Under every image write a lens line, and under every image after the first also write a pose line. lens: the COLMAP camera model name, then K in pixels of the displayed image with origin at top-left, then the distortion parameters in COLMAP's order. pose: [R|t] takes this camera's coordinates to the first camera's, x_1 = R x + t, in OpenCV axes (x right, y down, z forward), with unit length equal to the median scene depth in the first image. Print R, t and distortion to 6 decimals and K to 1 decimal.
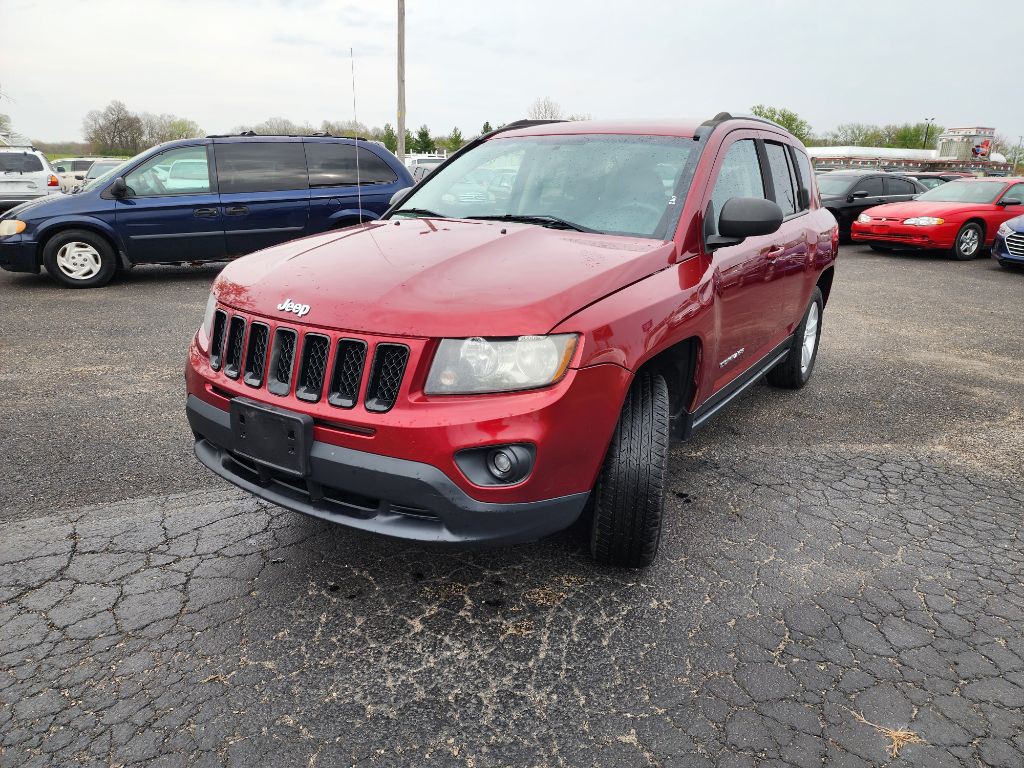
lens RADIAL K [[684.1, 0, 521.4], [0, 684.1, 385.0], [0, 0, 1]] dist [0.075591, -0.058453]
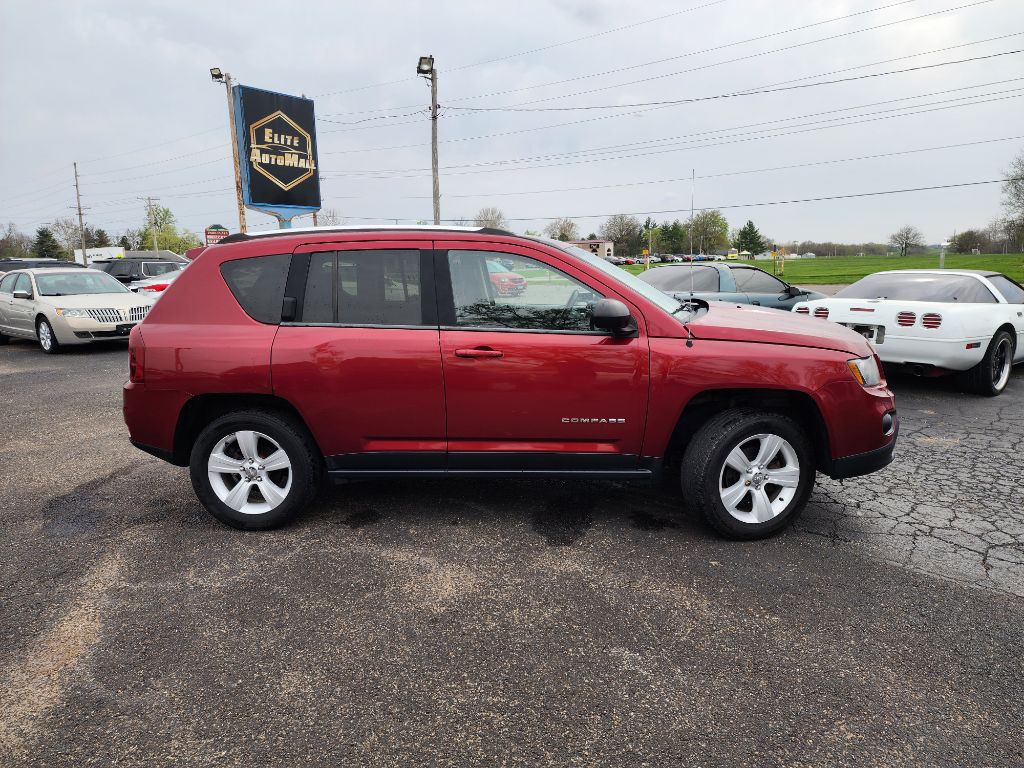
lens RADIAL K [[684.1, 0, 511.9], [0, 684.1, 381.0], [0, 0, 1]] dist [0.075591, -0.058453]
pose [[-0.469192, -0.173070, 0.865971, -1.331646], [0.273307, 0.904005, 0.328752, -0.755004], [-0.839739, 0.390924, -0.376850, 2.157163]]
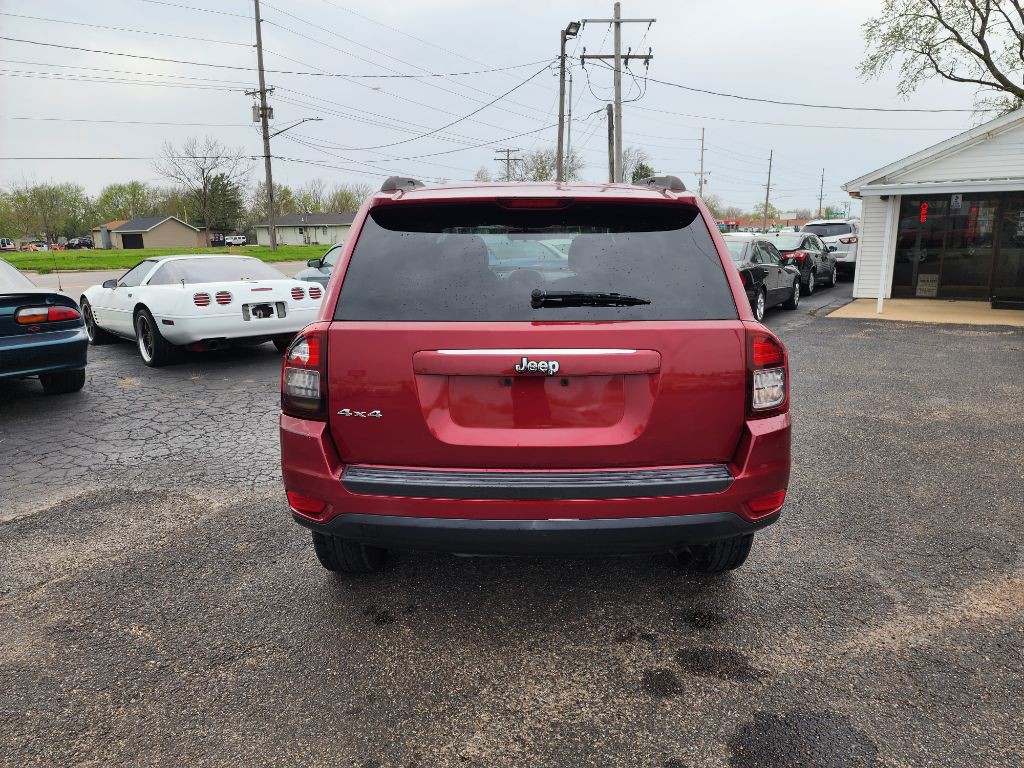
lens RADIAL K [[684.1, 0, 519.7], [0, 684.1, 389.9], [0, 0, 1]] dist [0.075591, -0.058453]
pose [[-0.836947, 0.107380, -0.536646, 1.105668], [-0.172985, 0.878387, 0.445547, -0.853475], [0.519226, 0.465731, -0.716588, 2.737000]]
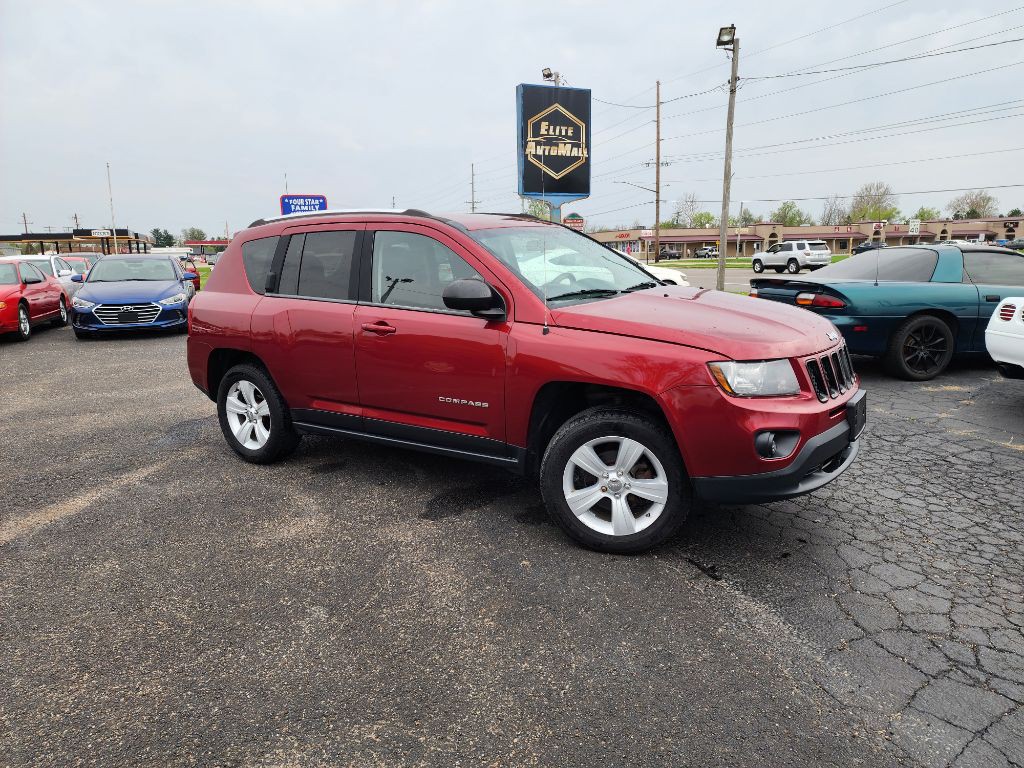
lens RADIAL K [[684.1, 0, 513.4], [0, 684.1, 383.5], [0, 0, 1]] dist [0.075591, -0.058453]
pose [[0.017483, -0.217554, 0.975892, -1.565219], [0.319717, 0.926012, 0.200707, -0.461613], [-0.947352, 0.308501, 0.085745, 1.300247]]
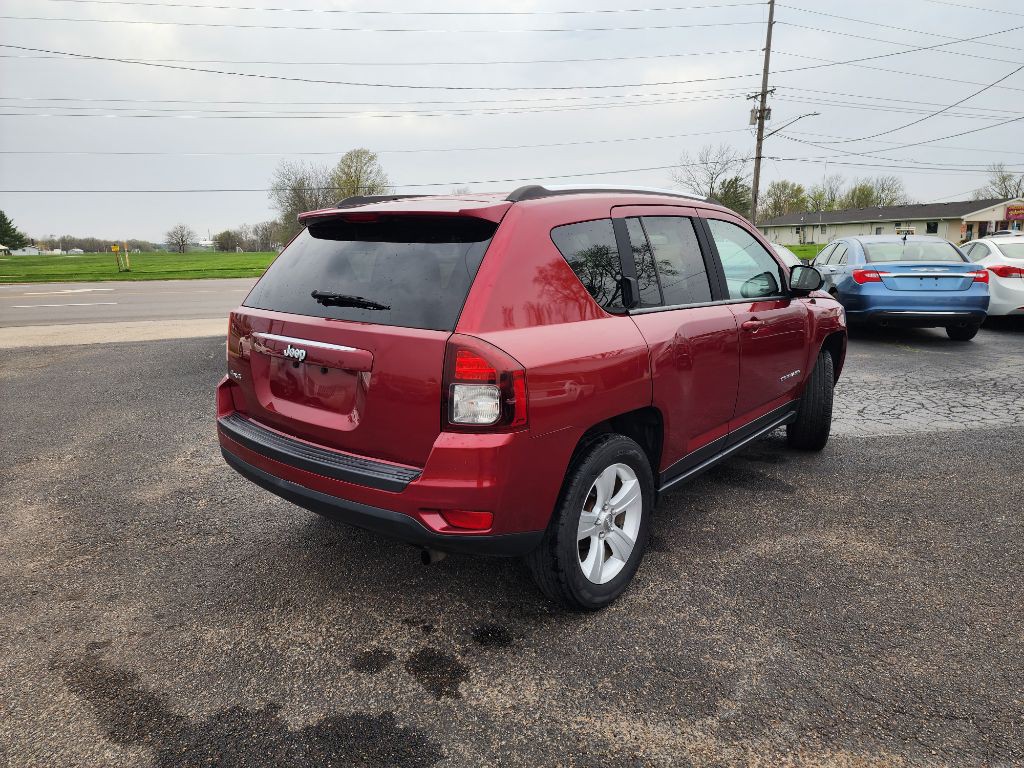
lens RADIAL K [[687.3, 0, 493.4], [0, 687.3, 376.7], [0, 0, 1]] dist [0.038742, -0.001191]
pose [[-0.990320, -0.036712, 0.133859, 0.235159], [0.032512, 0.876208, 0.480835, -0.956642], [-0.134940, 0.480533, -0.866533, 2.987942]]
